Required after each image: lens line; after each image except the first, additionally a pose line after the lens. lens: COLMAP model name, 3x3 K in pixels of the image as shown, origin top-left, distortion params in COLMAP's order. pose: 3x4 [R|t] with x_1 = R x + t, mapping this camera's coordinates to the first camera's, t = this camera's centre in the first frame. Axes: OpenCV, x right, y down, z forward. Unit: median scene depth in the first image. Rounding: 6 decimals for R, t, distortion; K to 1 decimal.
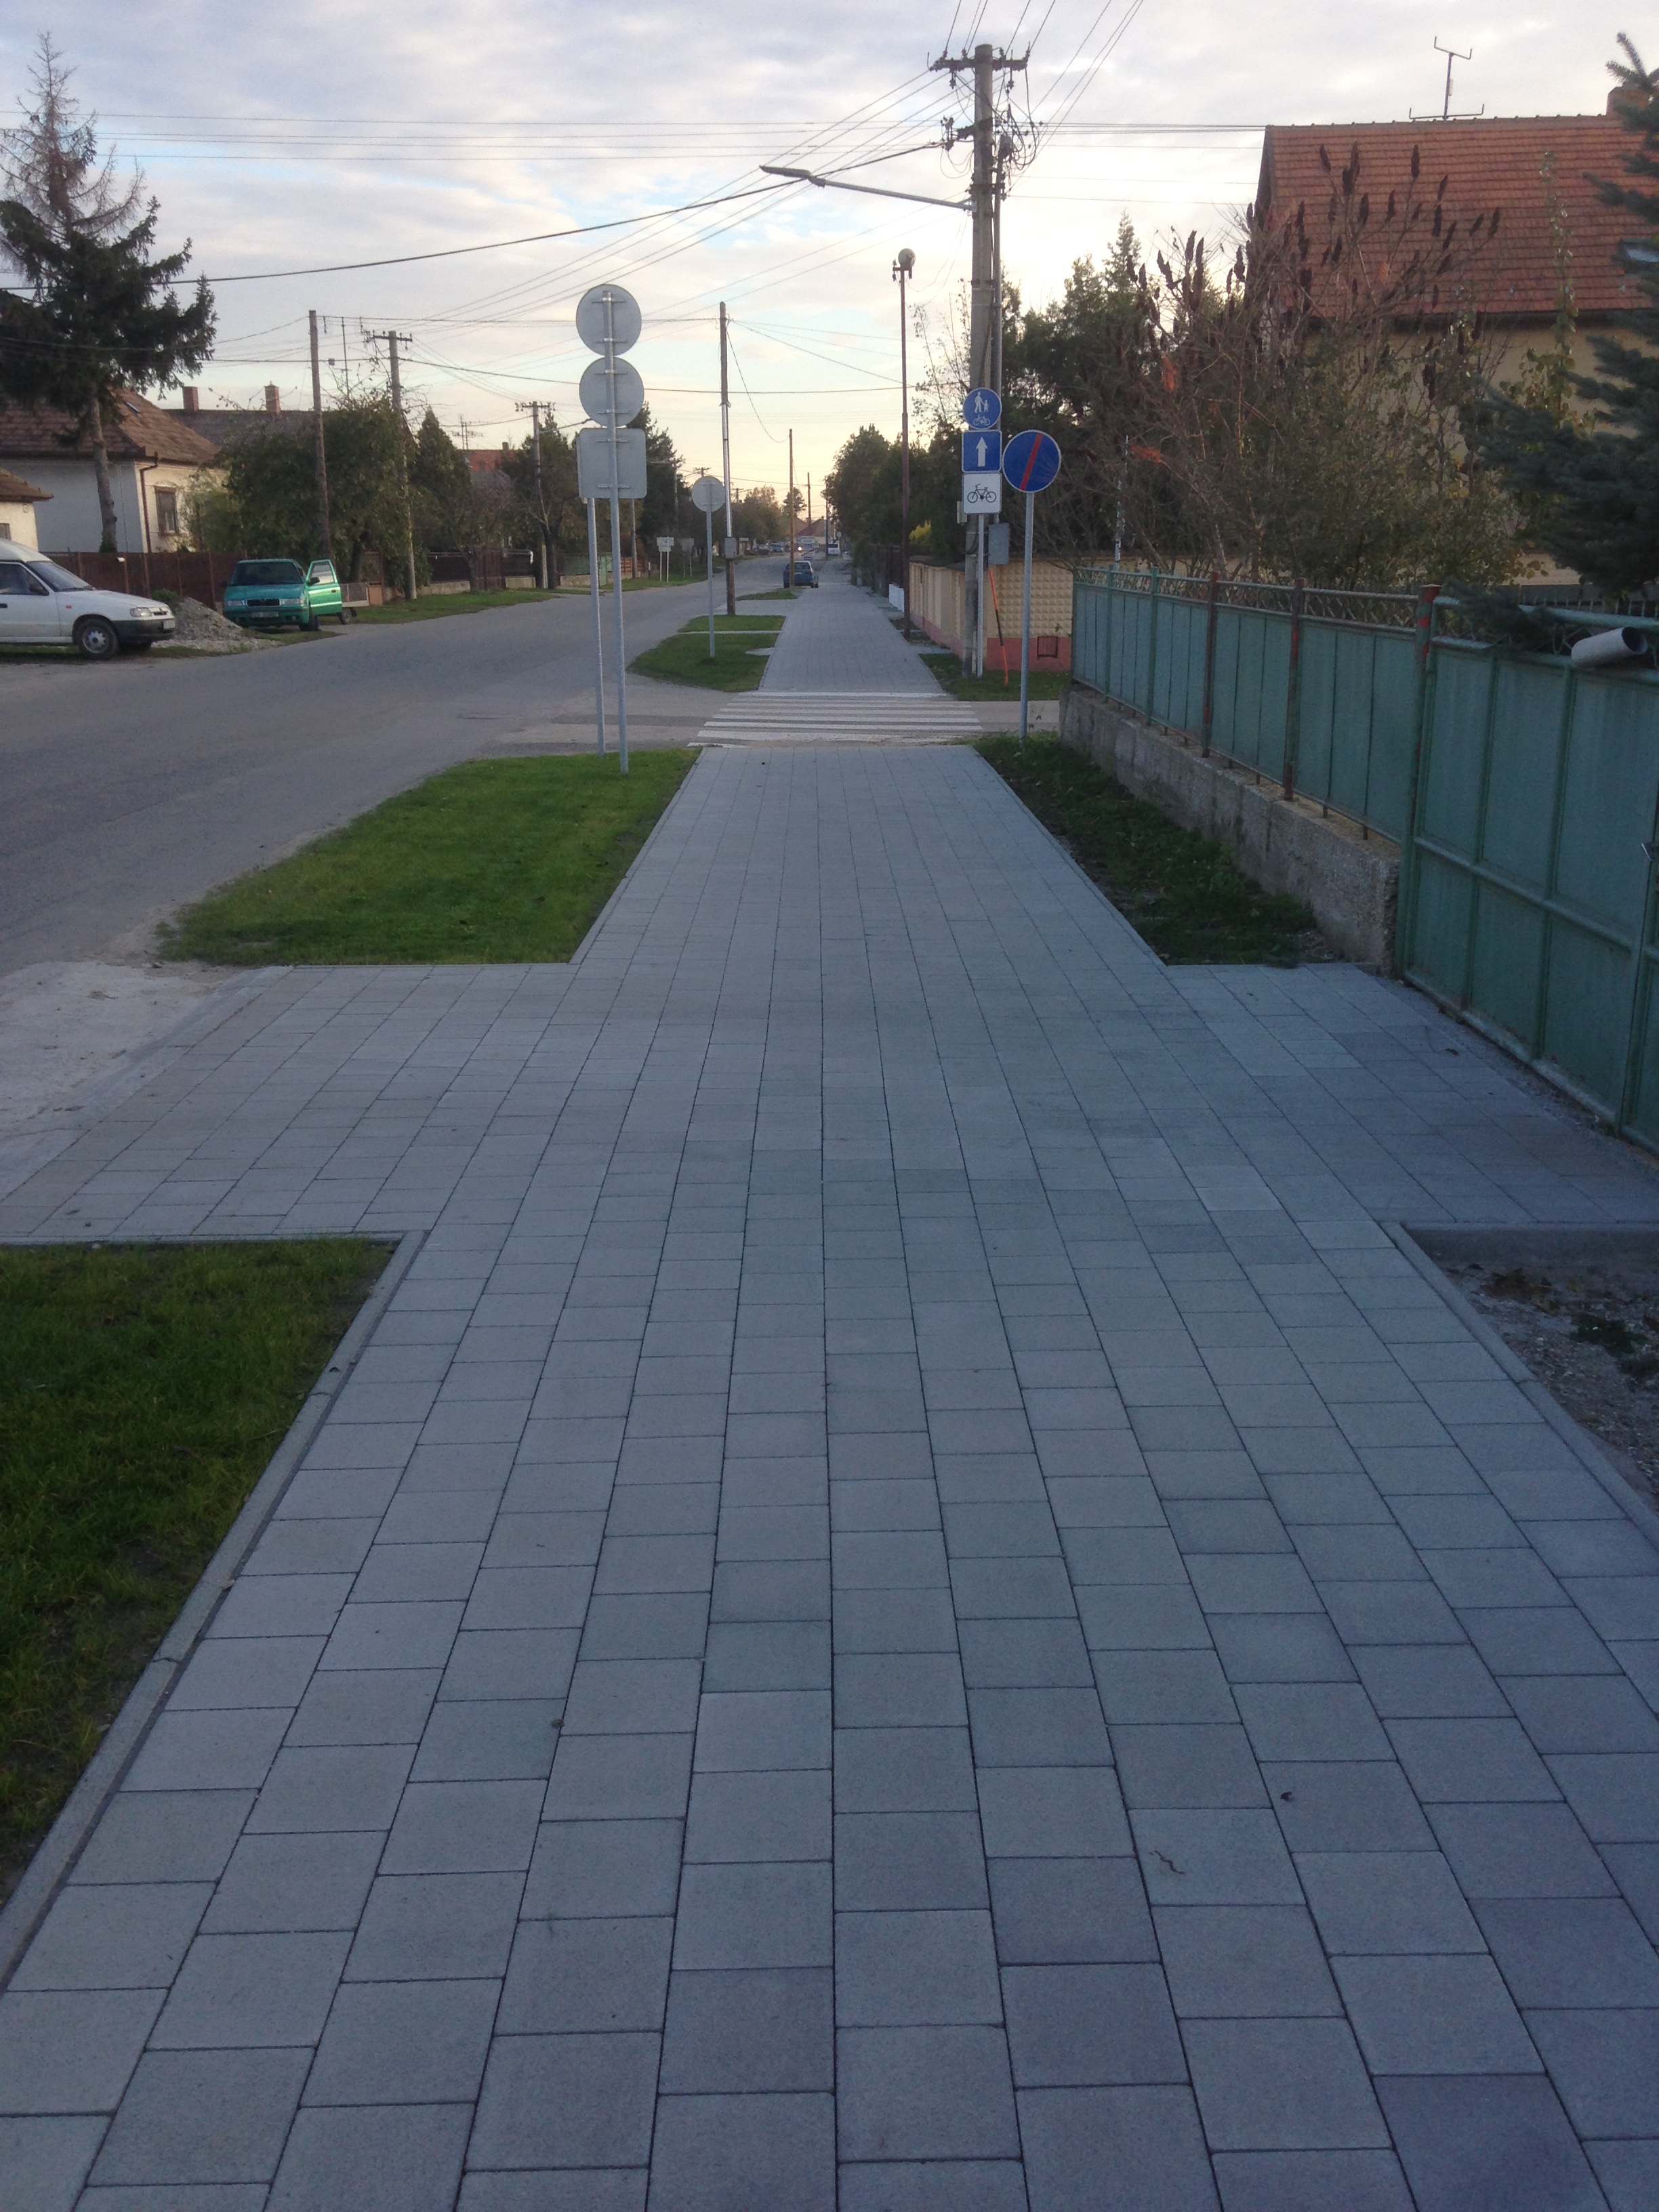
lens RADIAL K [[2033.7, 0, 853.6], [0, 2033.7, 1146.1], [0, 0, 1]] dist [0.162896, -0.217728]
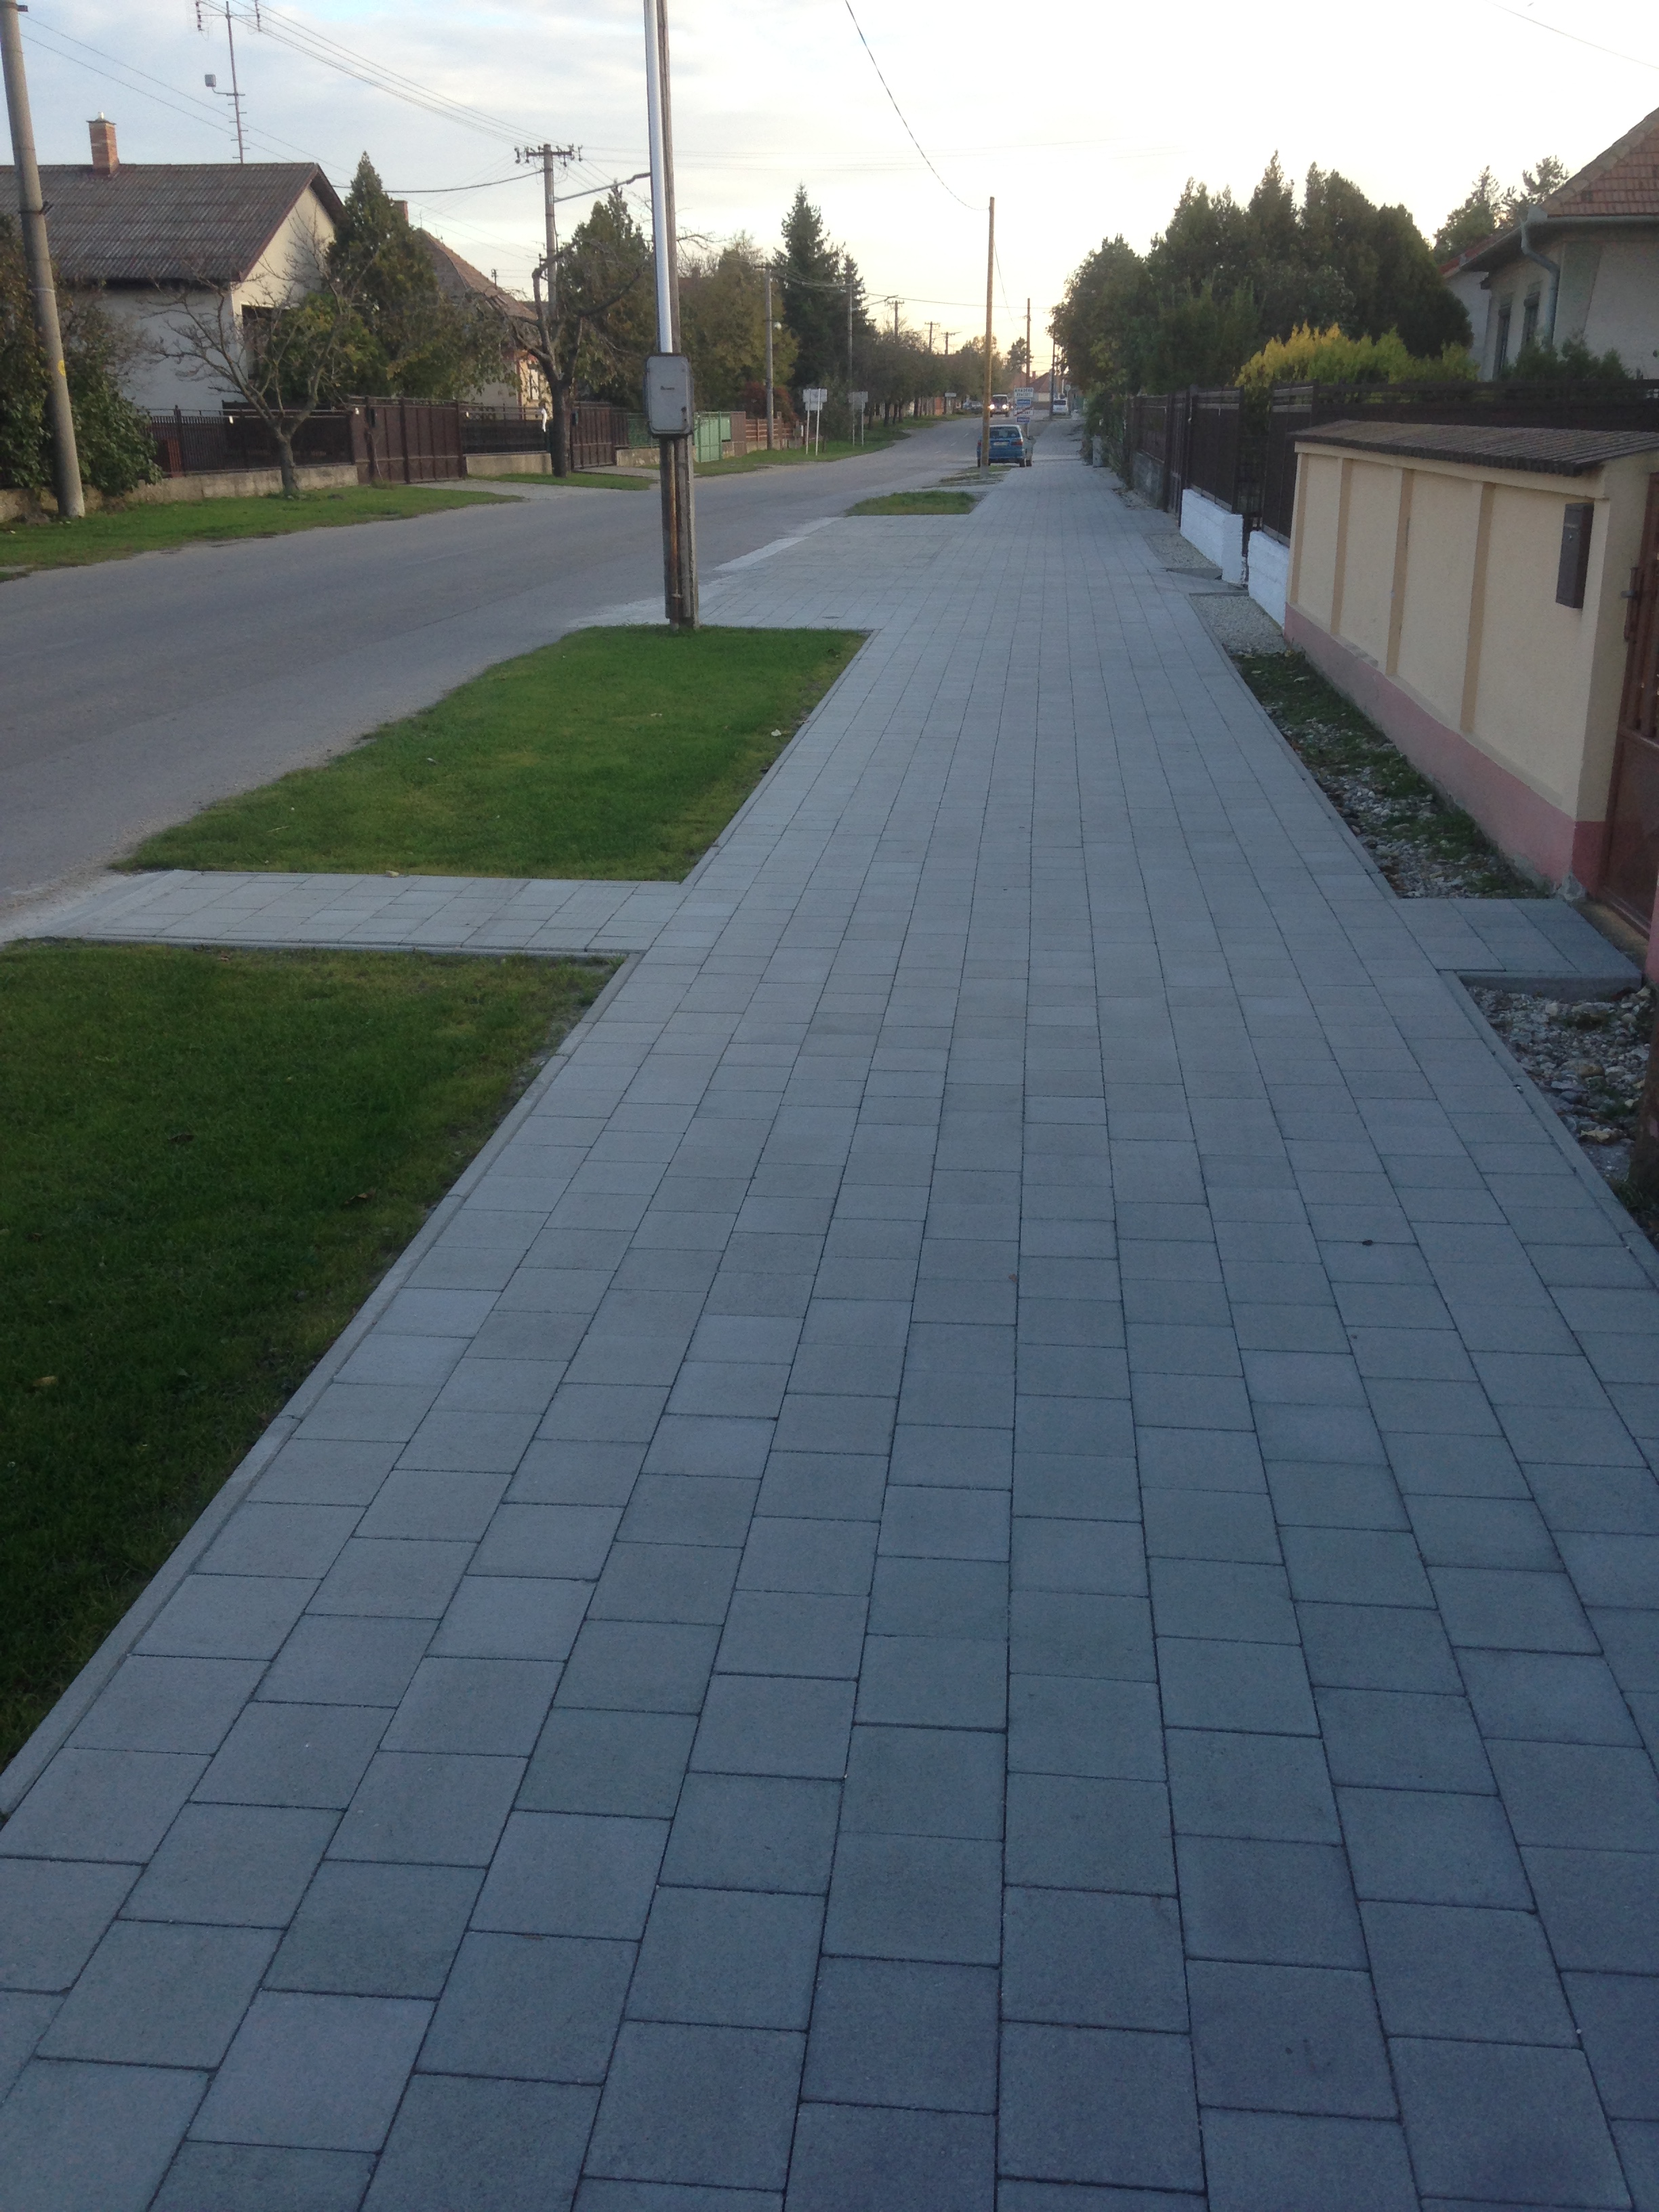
lens RADIAL K [[2043.9, 0, 834.2], [0, 2043.9, 1116.1], [0, 0, 1]] dist [0.170199, -0.229500]
pose [[0.993645, 0.039922, -0.105240, -0.004151], [-0.035011, 0.998228, 0.048109, -0.217385], [0.106974, -0.044119, 0.993282, 0.753394]]
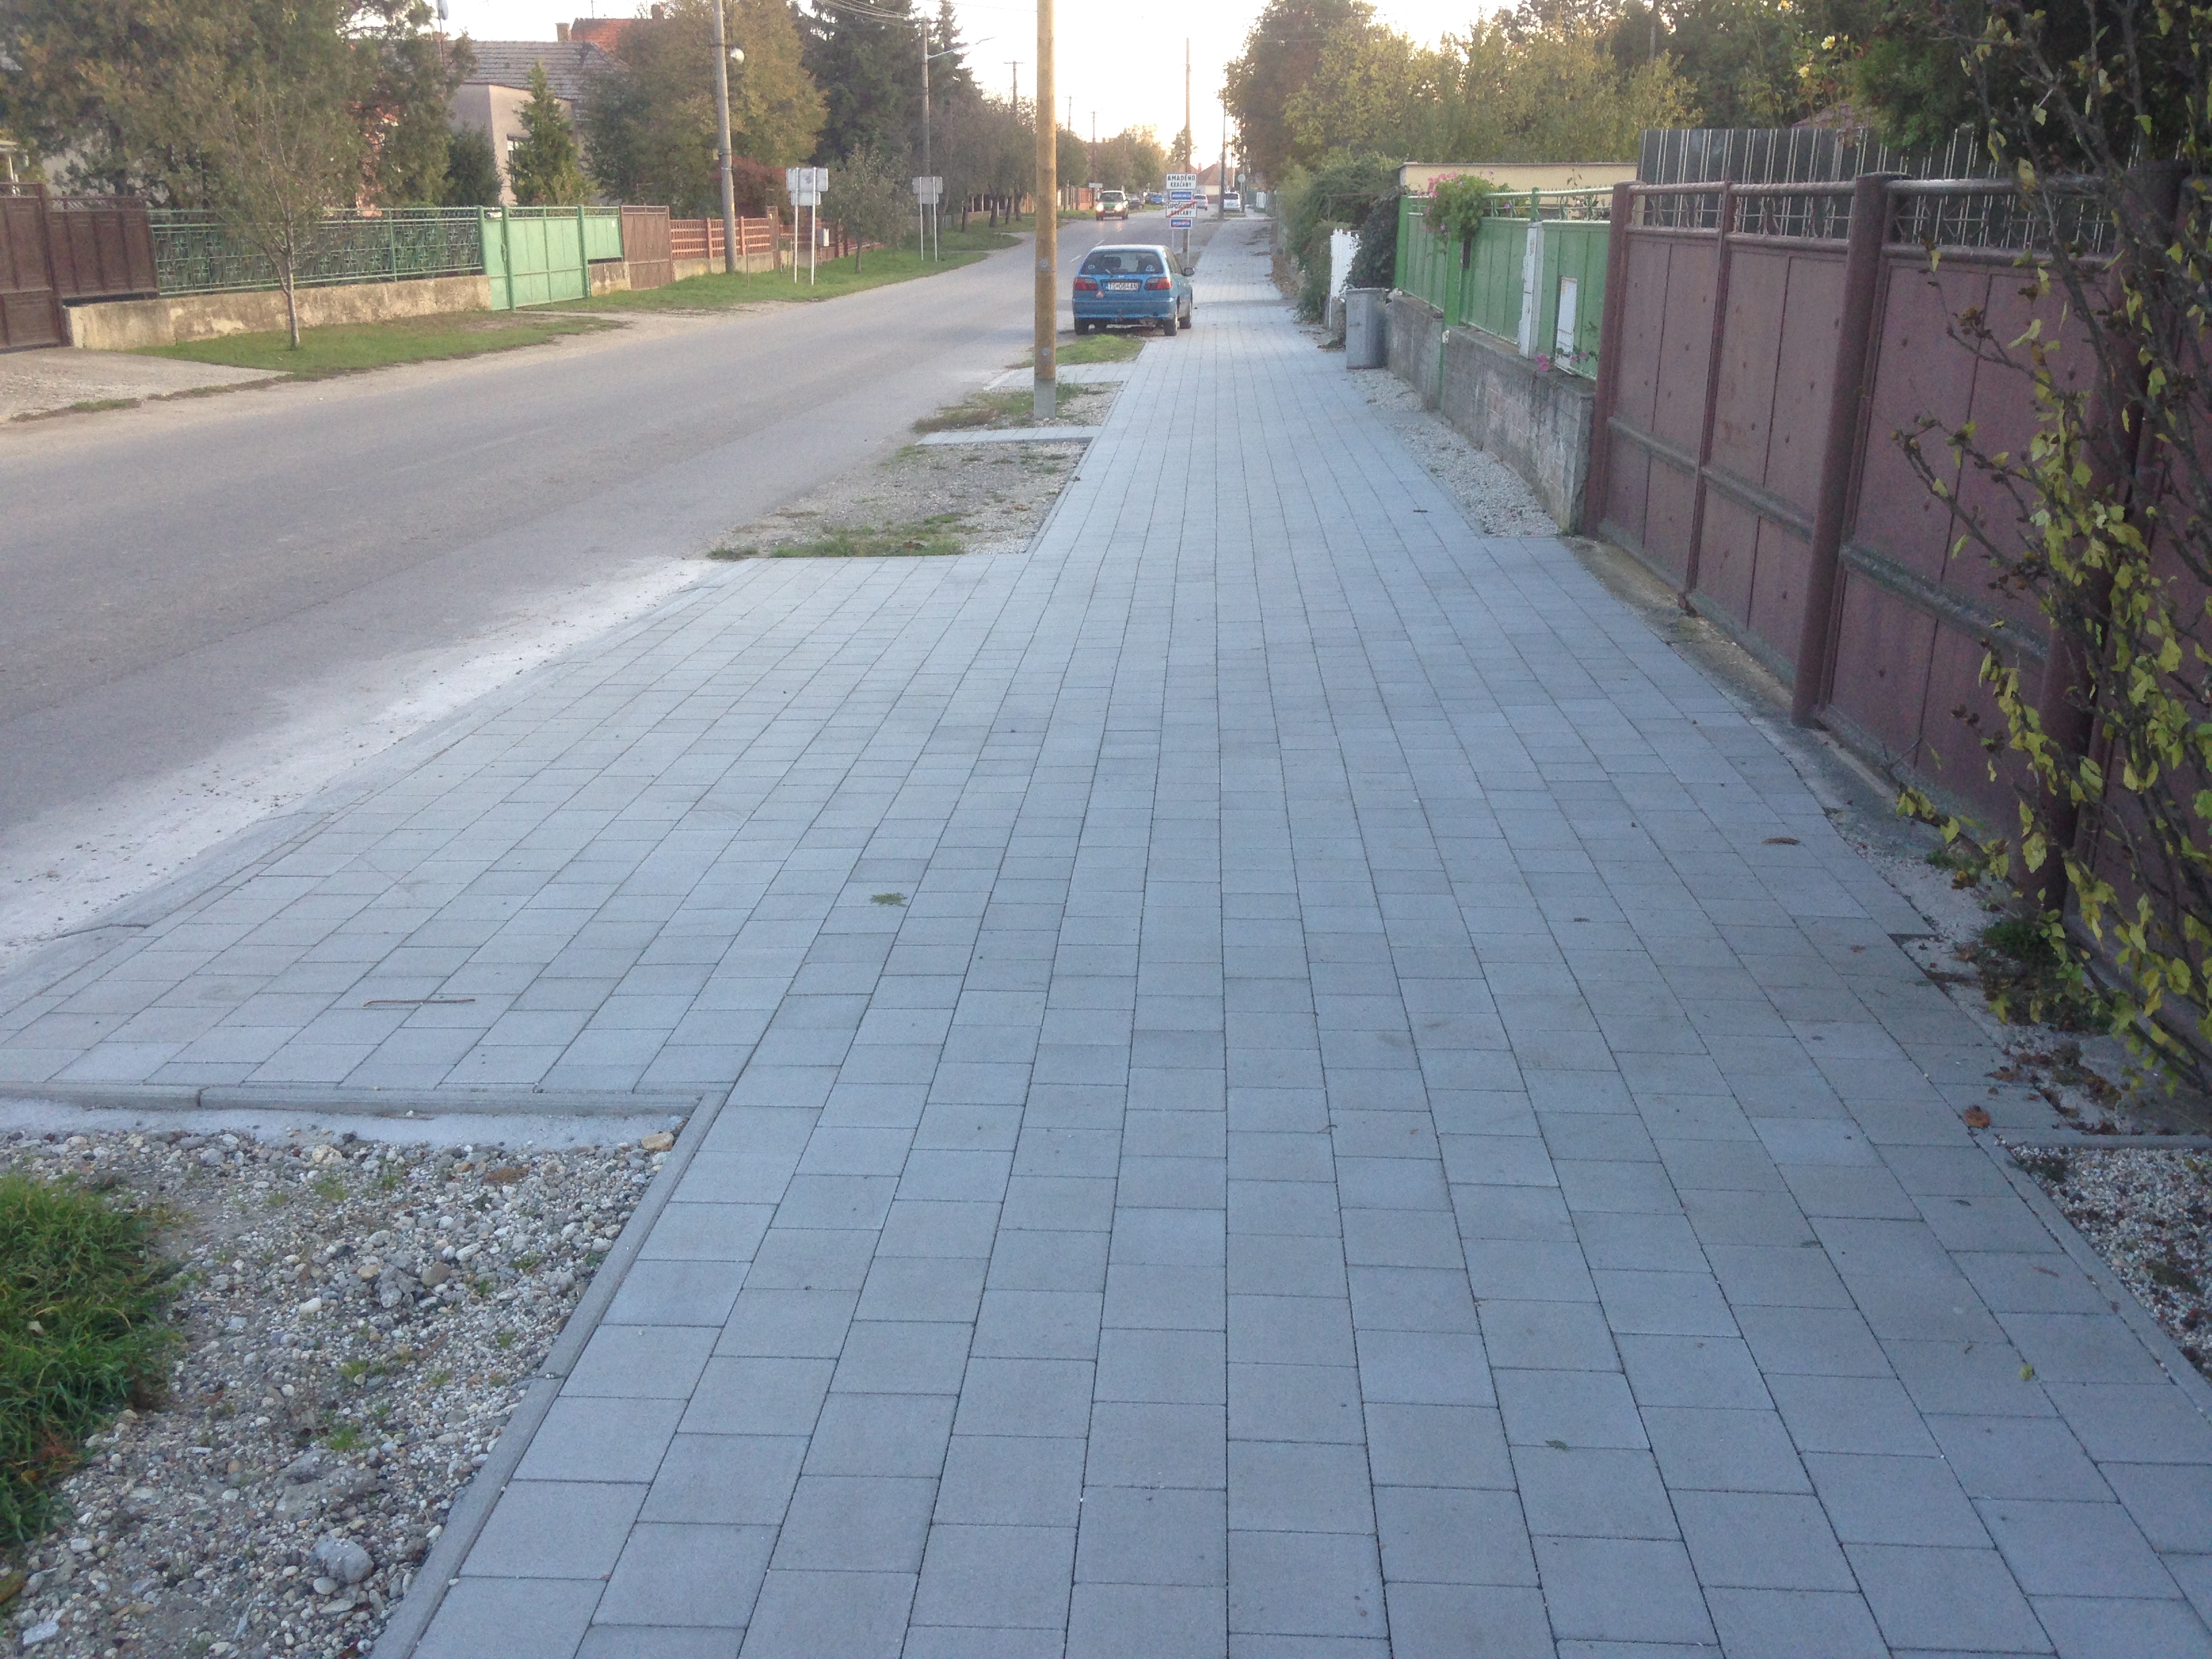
lens RADIAL K [[2033.7, 0, 1099.4], [0, 2033.7, 840.6], [0, 0, 1]] dist [0.162896, -0.217728]
pose [[0.997552, 0.031951, -0.062201, -0.020557], [-0.030762, 0.999327, 0.019975, -0.454723], [0.062798, -0.018013, 0.997864, 1.561566]]
